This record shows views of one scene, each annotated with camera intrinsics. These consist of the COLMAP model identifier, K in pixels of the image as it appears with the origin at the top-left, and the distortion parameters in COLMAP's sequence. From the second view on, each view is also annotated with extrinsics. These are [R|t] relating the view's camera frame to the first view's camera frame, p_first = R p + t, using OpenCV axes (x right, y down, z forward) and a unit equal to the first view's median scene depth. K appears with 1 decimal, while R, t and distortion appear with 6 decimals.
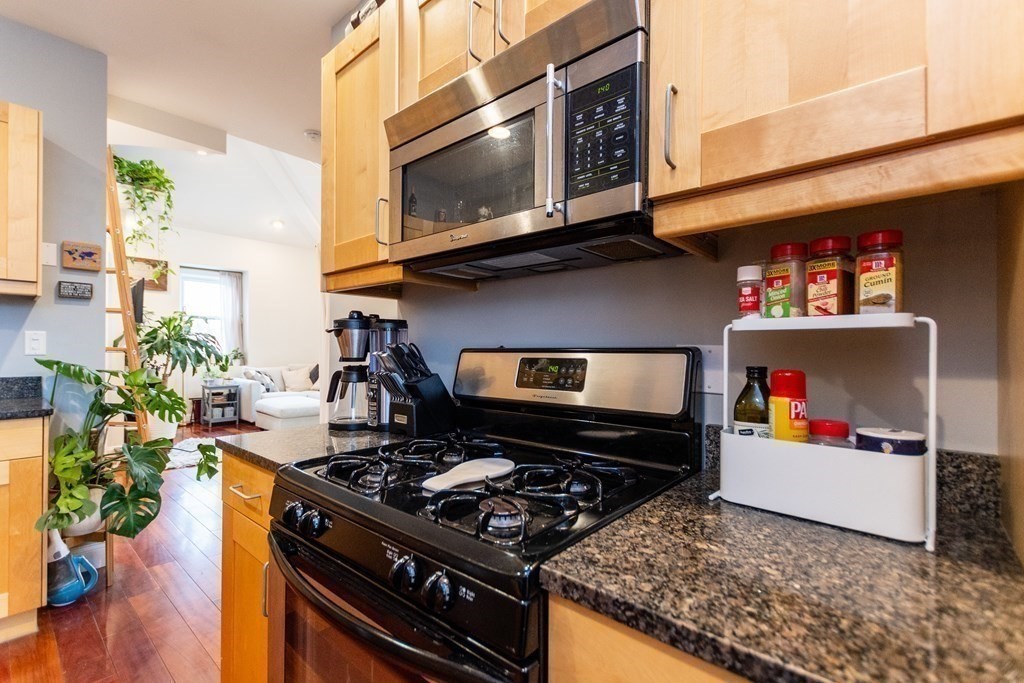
lens RADIAL K [[450.4, 0, 508.0], [0, 450.4, 345.9], [0, 0, 1]] dist [0.017508, -0.006513]
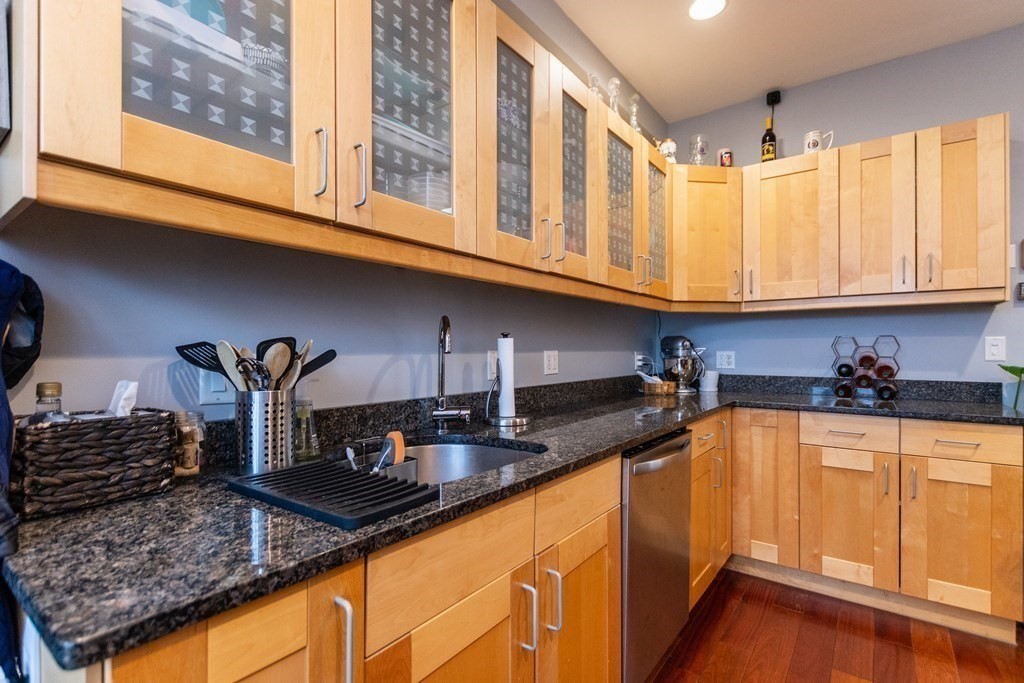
lens RADIAL K [[492.4, 0, 513.9], [0, 492.4, 346.2], [0, 0, 1]] dist [0.000733, 0.000272]
pose [[0.078194, -0.008044, -0.996906, -0.079324], [0.004209, 0.999961, -0.007738, -0.011723], [0.996929, -0.003591, 0.078225, -0.188454]]
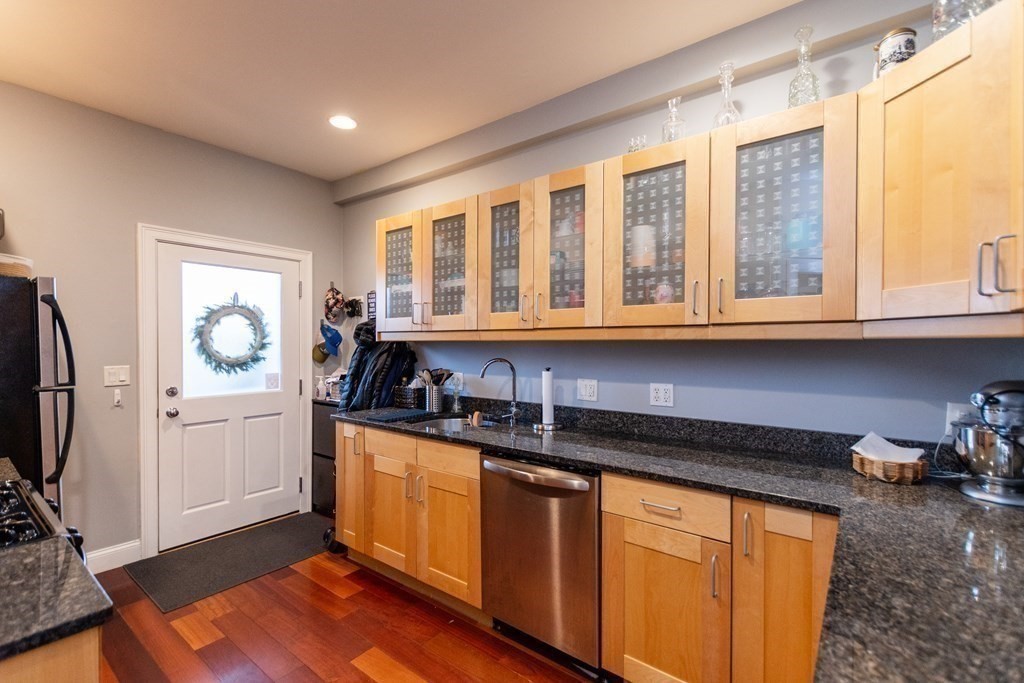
lens RADIAL K [[450.4, 0, 508.0], [0, 450.4, 345.9], [0, 0, 1]] dist [0.017508, -0.006513]
pose [[-0.998695, -0.006214, -0.050690, -1.031407], [-0.006401, 0.999973, 0.003537, -0.136489], [0.050667, 0.003857, -0.998708, 1.507391]]
